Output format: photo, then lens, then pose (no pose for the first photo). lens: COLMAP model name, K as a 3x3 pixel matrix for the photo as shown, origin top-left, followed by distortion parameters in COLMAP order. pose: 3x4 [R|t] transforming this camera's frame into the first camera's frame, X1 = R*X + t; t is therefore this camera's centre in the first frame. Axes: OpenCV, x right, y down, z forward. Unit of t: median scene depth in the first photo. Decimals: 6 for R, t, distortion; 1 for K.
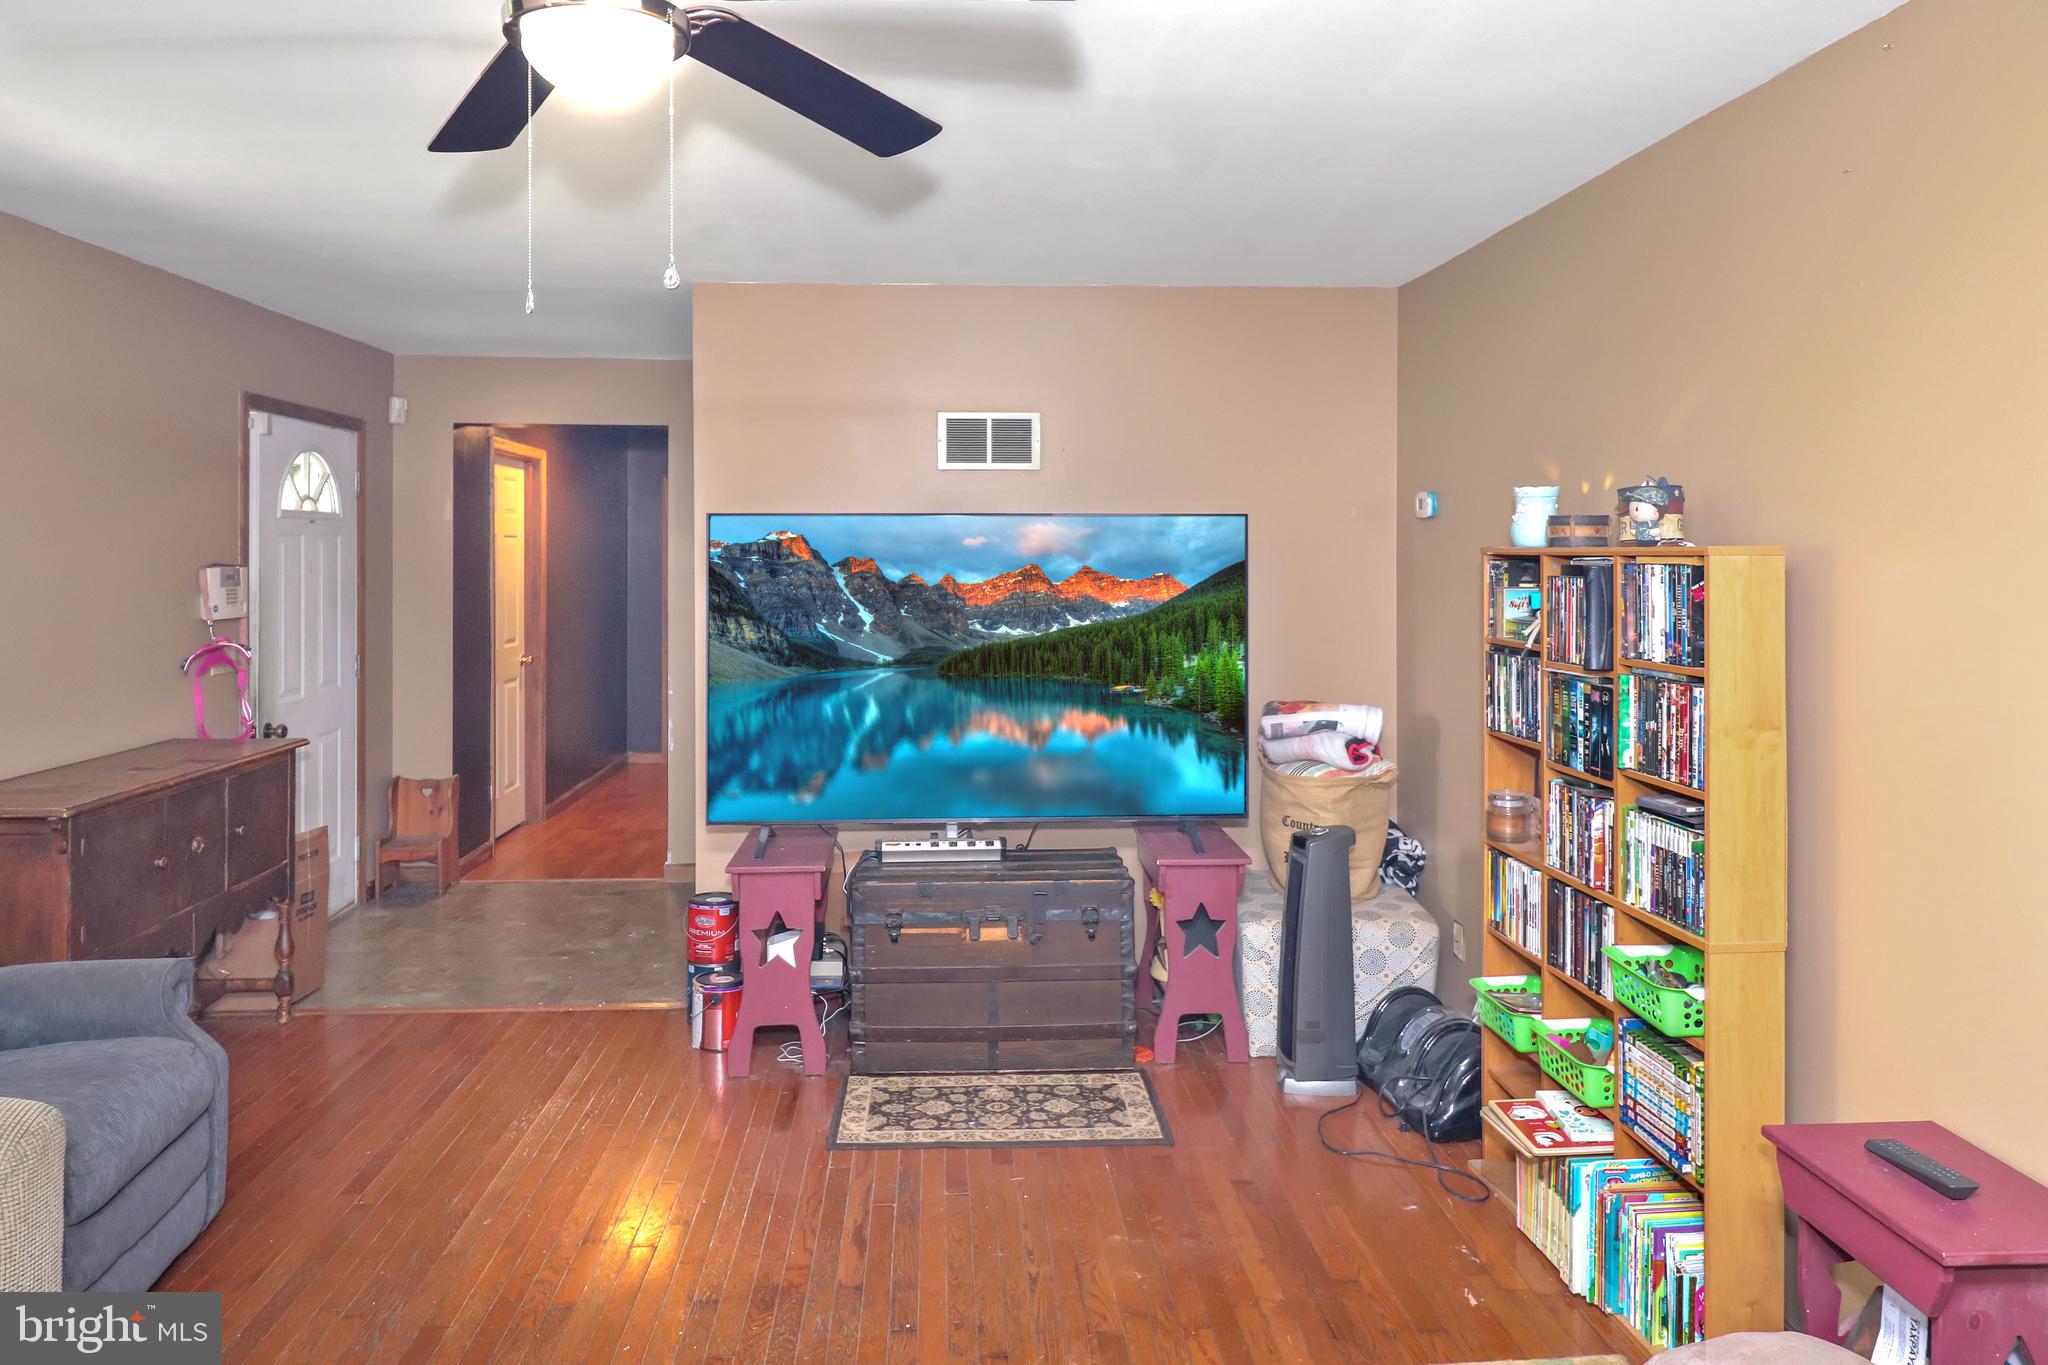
lens RADIAL K [[1375.2, 0, 1024.0], [0, 1375.2, 682.5], [0, 0, 1]] dist [-0.001982, -0.000442]
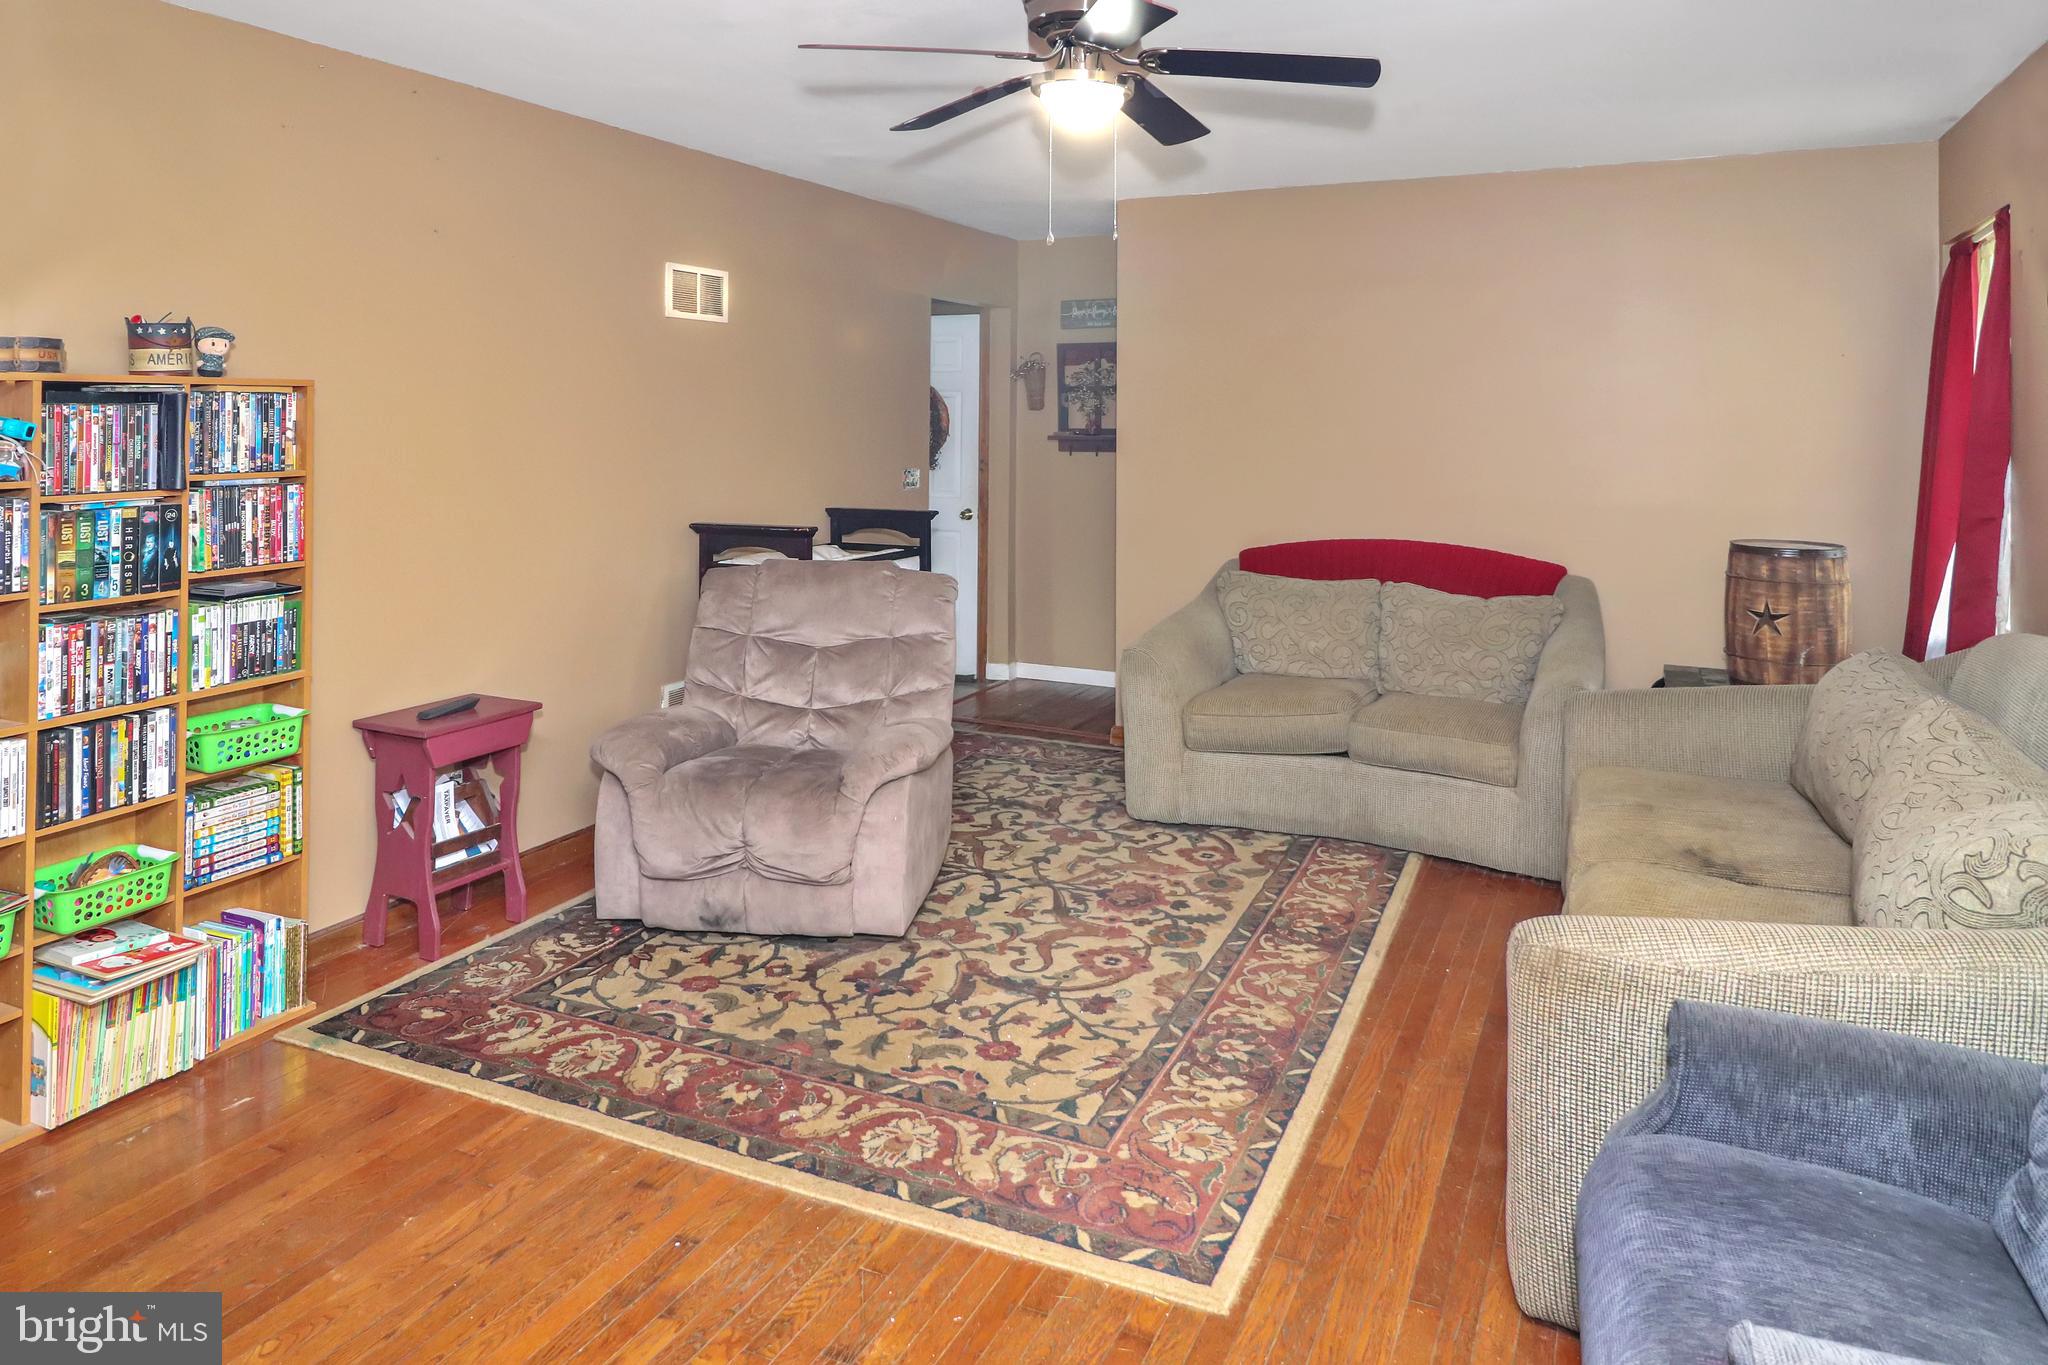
lens RADIAL K [[1361.8, 0, 1024.0], [0, 1361.8, 682.5], [0, 0, 1]] dist [0.045189, 0.000260]
pose [[-0.882889, -0.107692, 0.457066, -0.751128], [0.028939, 0.959019, 0.281860, -0.163652], [-0.468689, 0.262078, -0.843591, 1.755064]]
